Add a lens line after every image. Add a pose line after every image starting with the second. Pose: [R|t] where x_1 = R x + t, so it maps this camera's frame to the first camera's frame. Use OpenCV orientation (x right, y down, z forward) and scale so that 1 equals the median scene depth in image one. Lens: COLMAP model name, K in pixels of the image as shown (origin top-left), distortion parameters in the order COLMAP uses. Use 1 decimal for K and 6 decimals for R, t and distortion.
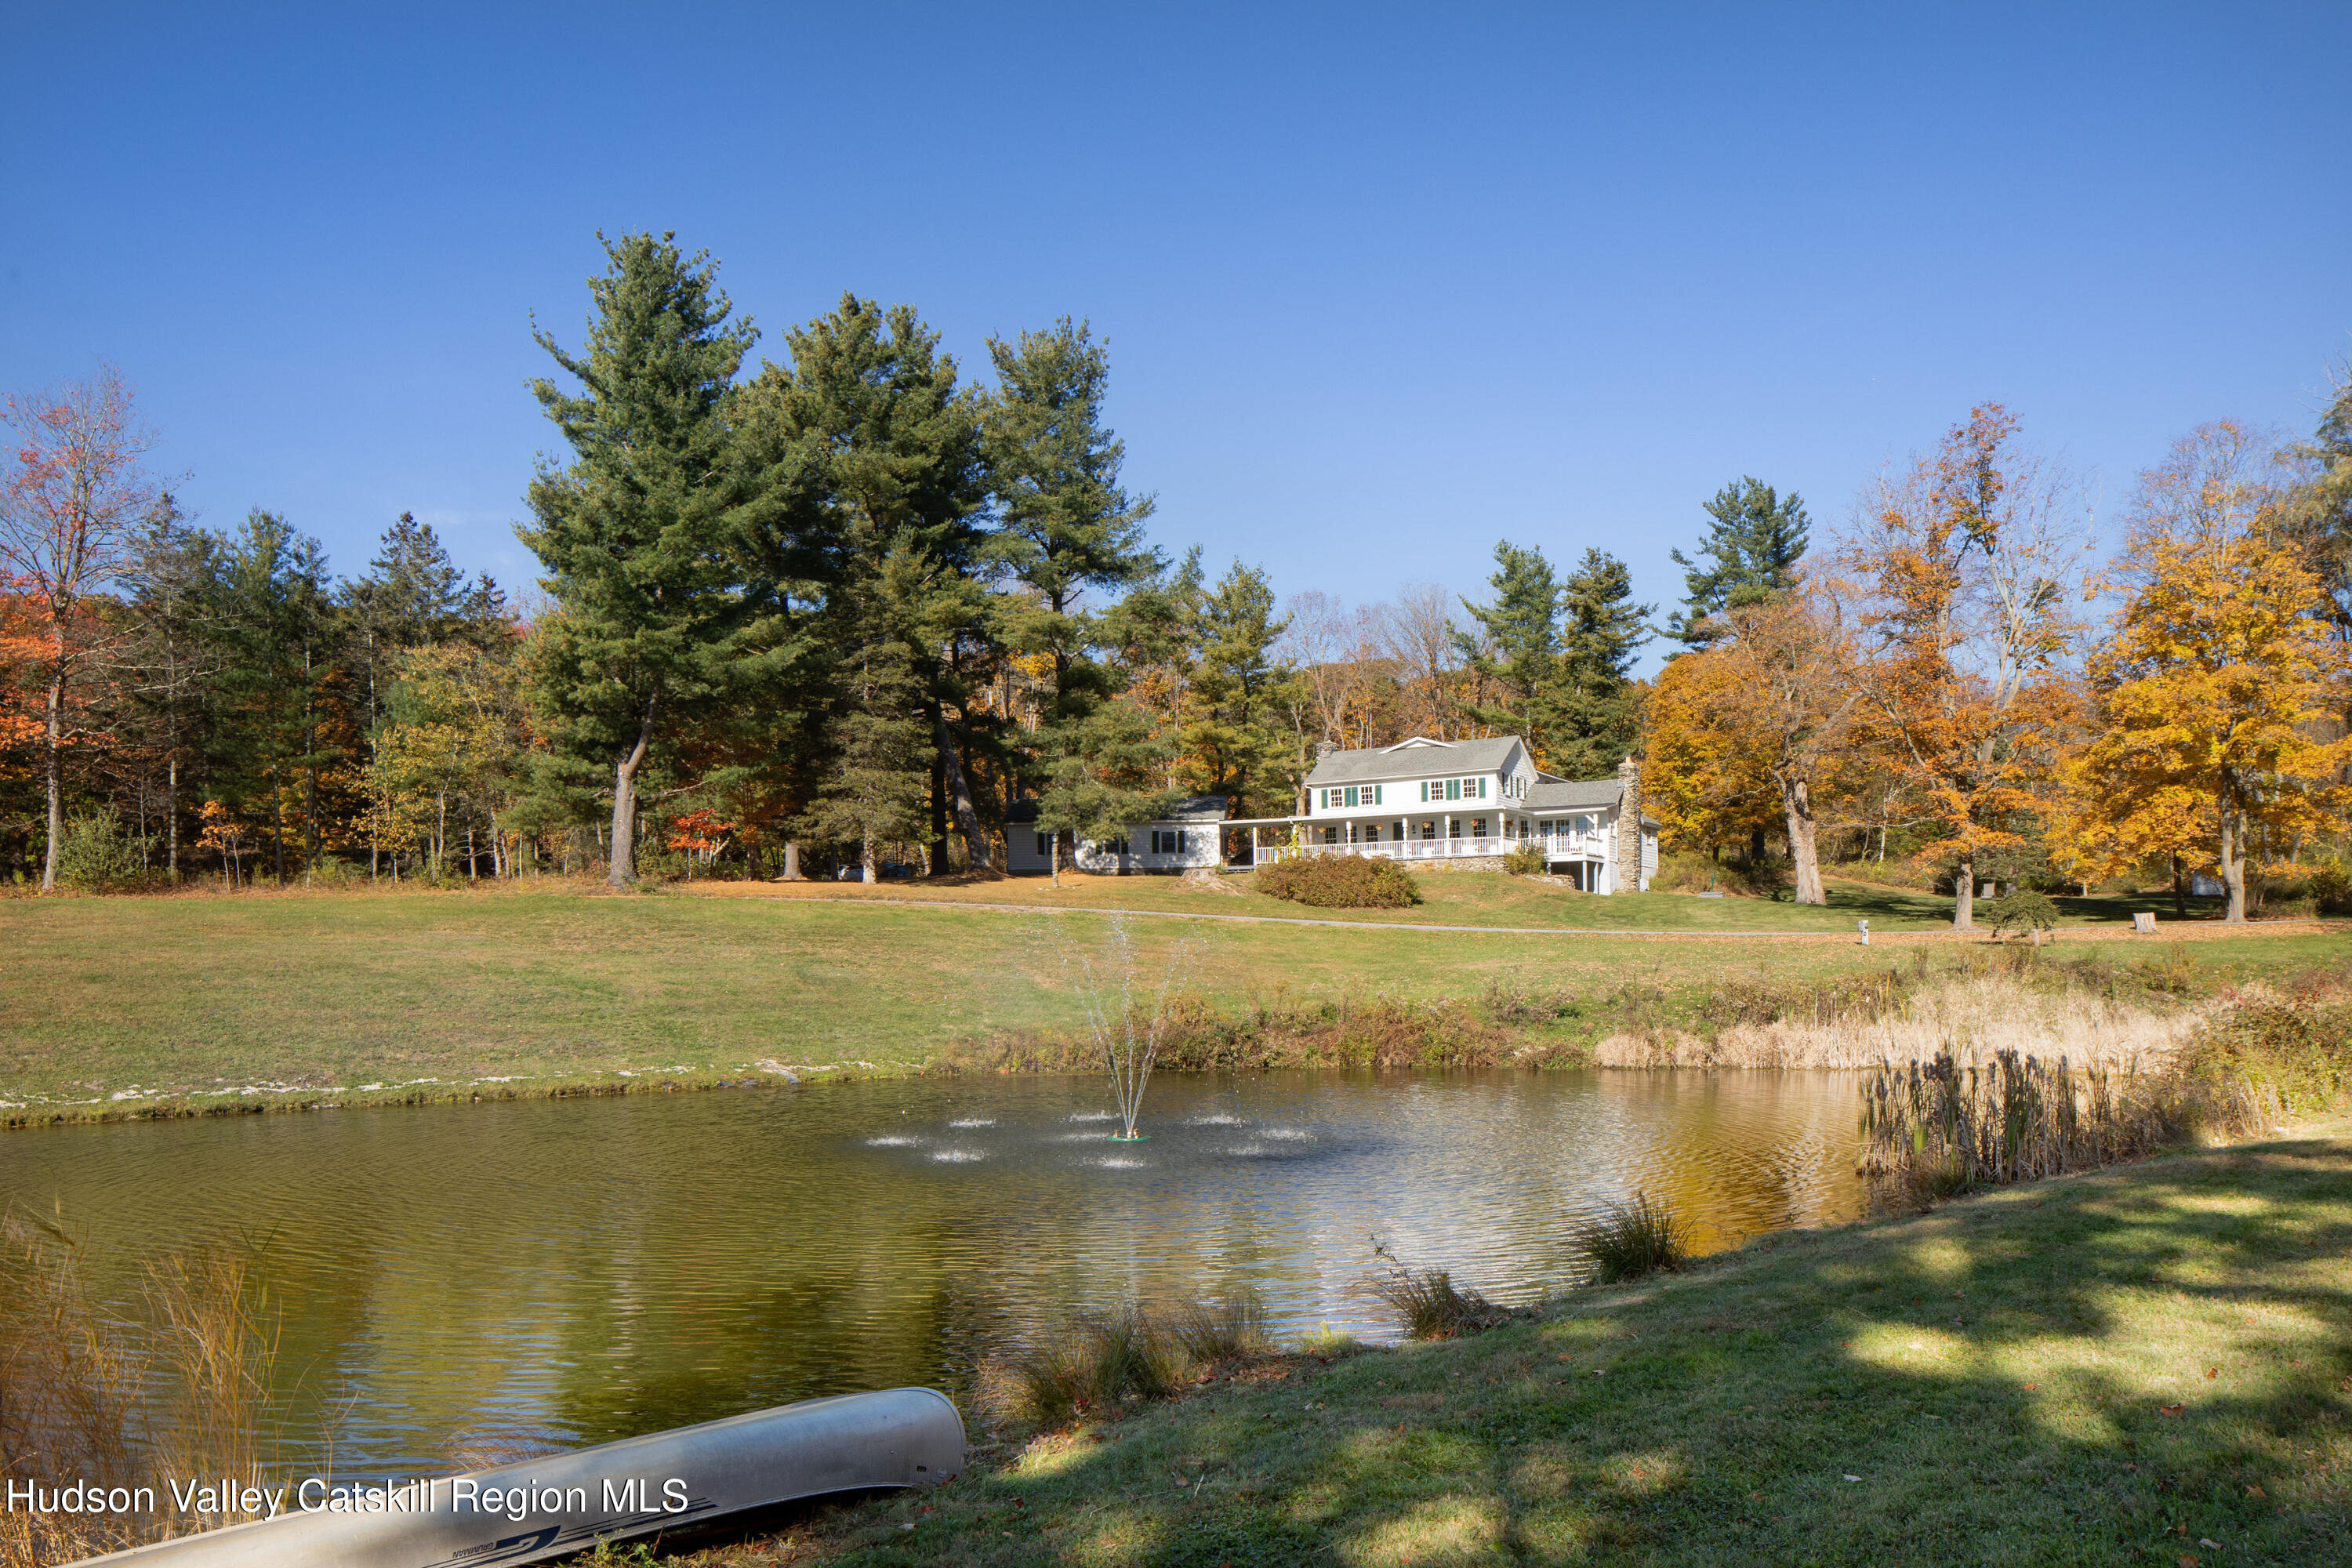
lens RADIAL K [[1627.4, 0, 1167.1], [0, 1627.4, 917.0], [0, 0, 1]] dist [0.000375, -0.000820]
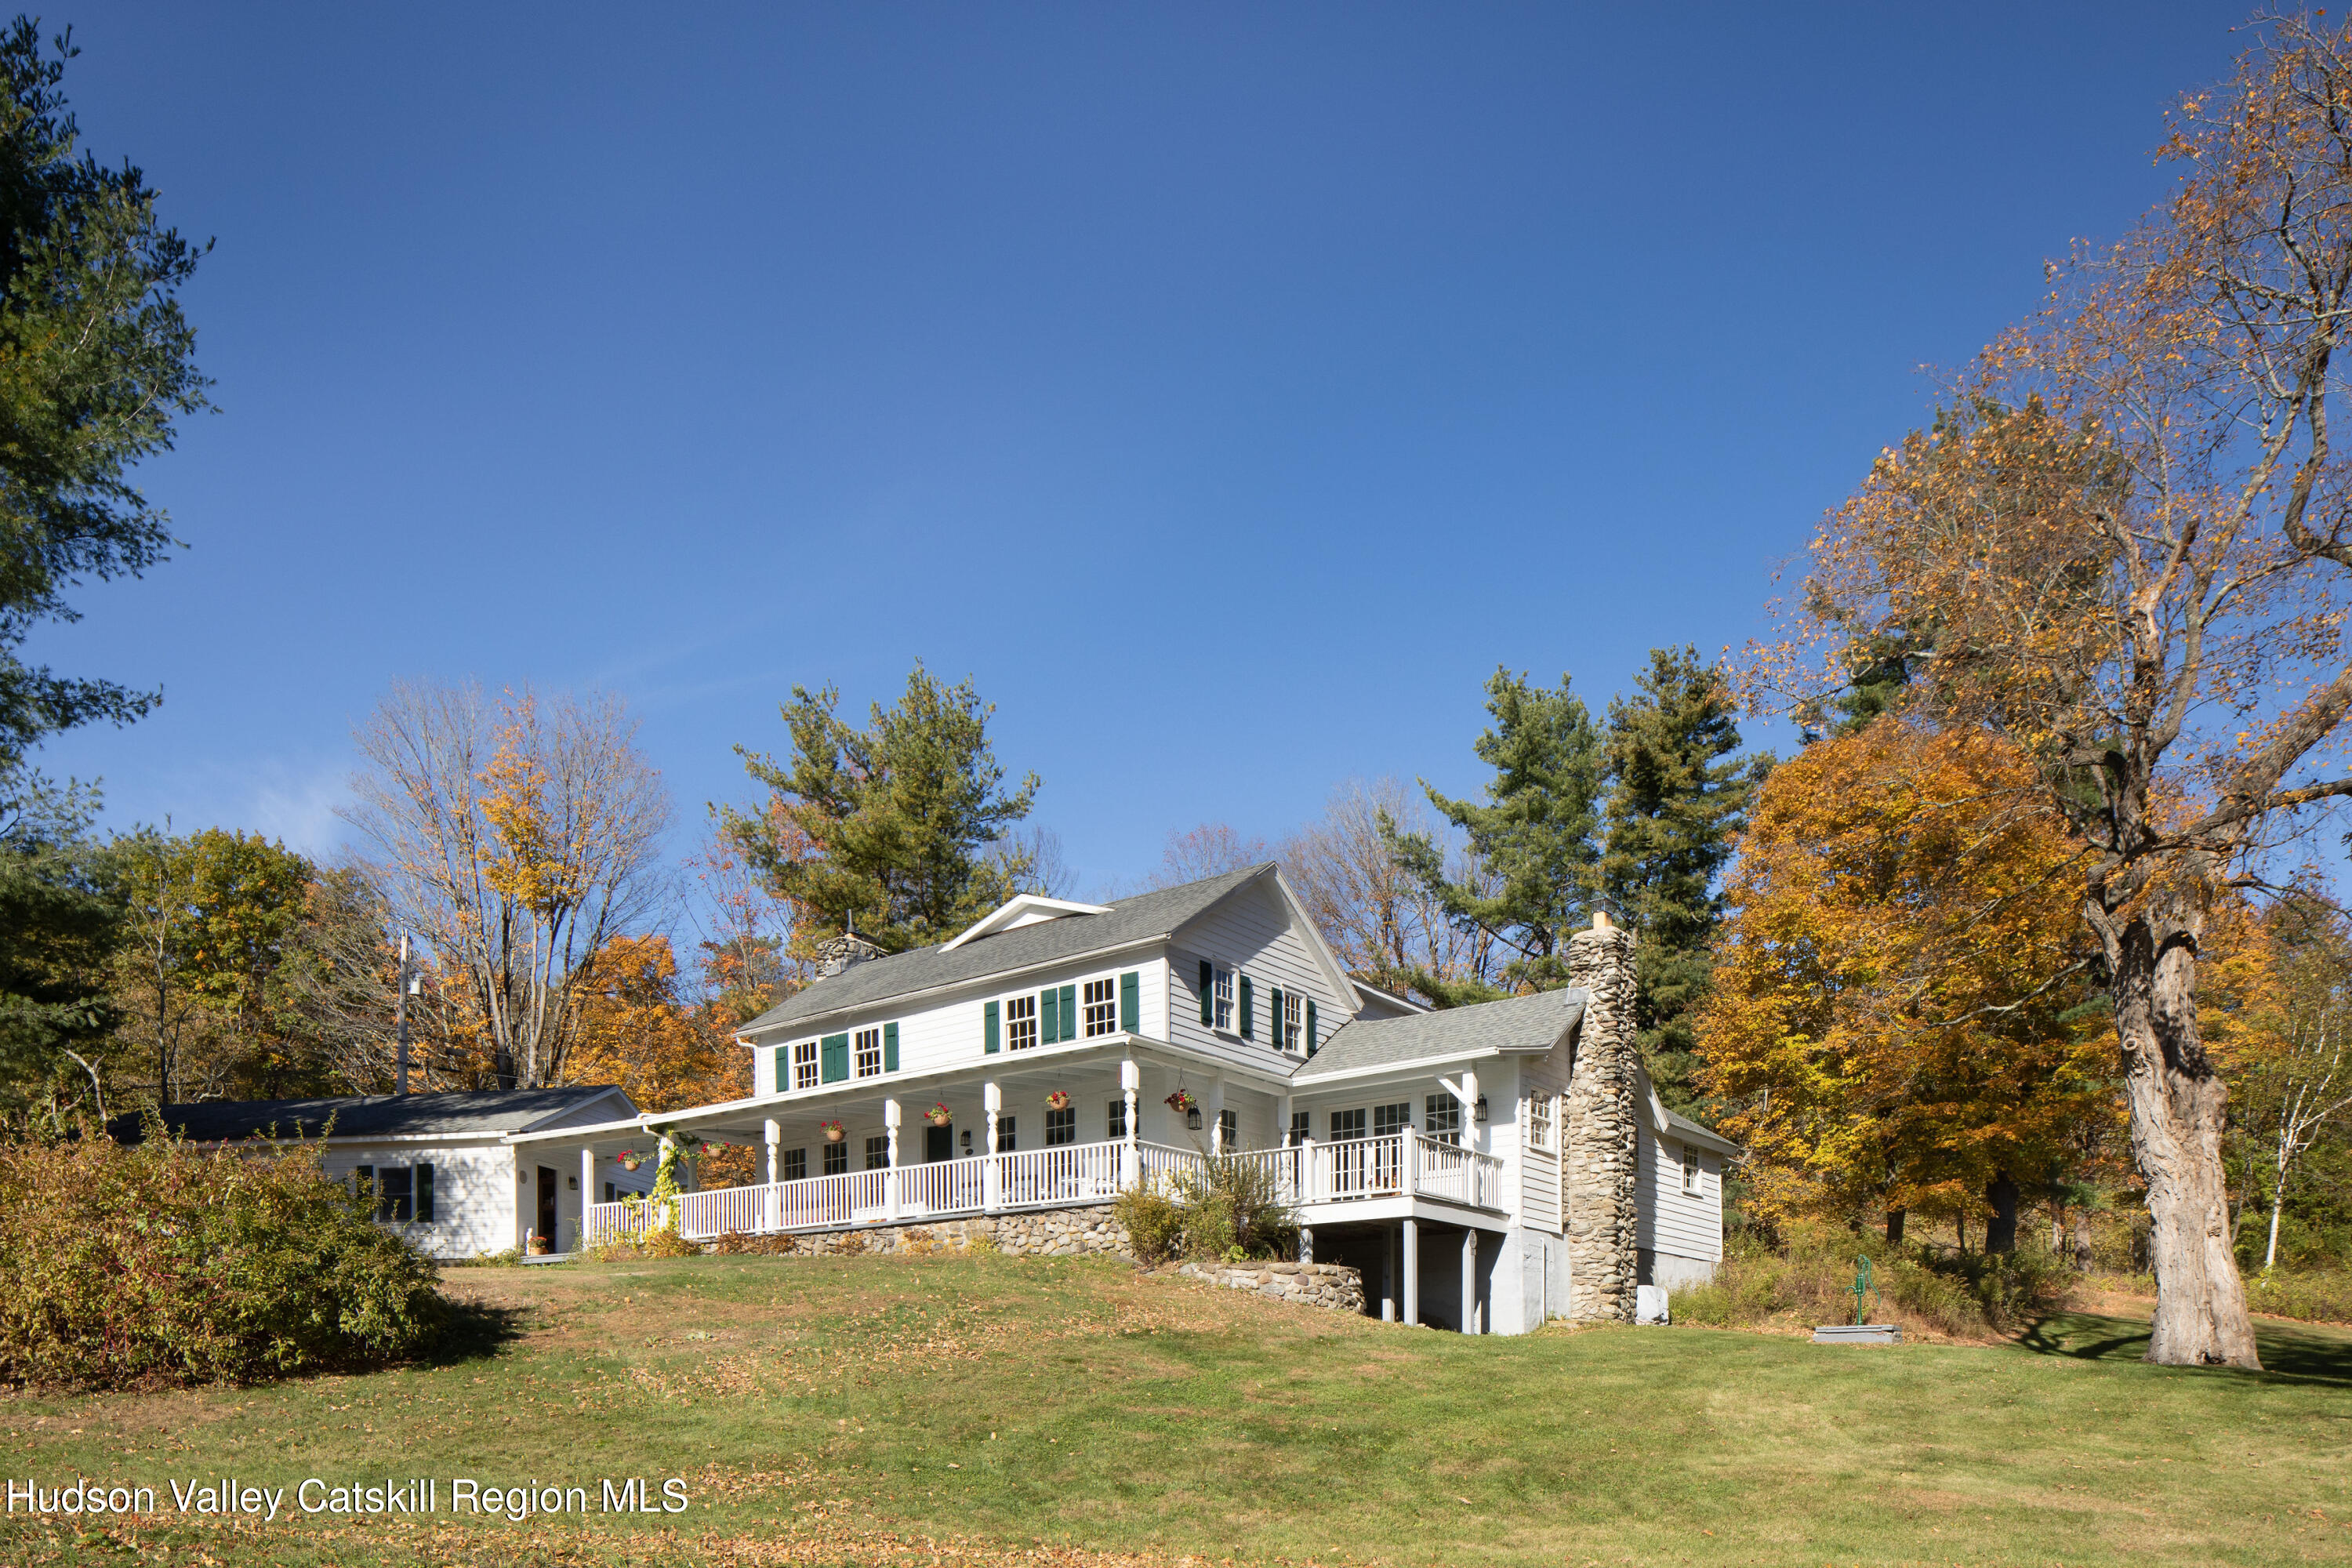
lens RADIAL K [[1627.4, 0, 1163.0], [0, 1627.4, 1376.4], [0, 0, 1]] dist [0.000375, -0.000820]
pose [[0.993325, 0.007143, -0.115128, 0.234804], [-0.005420, 0.999869, 0.015275, -0.009812], [0.115222, -0.014549, 0.993233, 0.665055]]
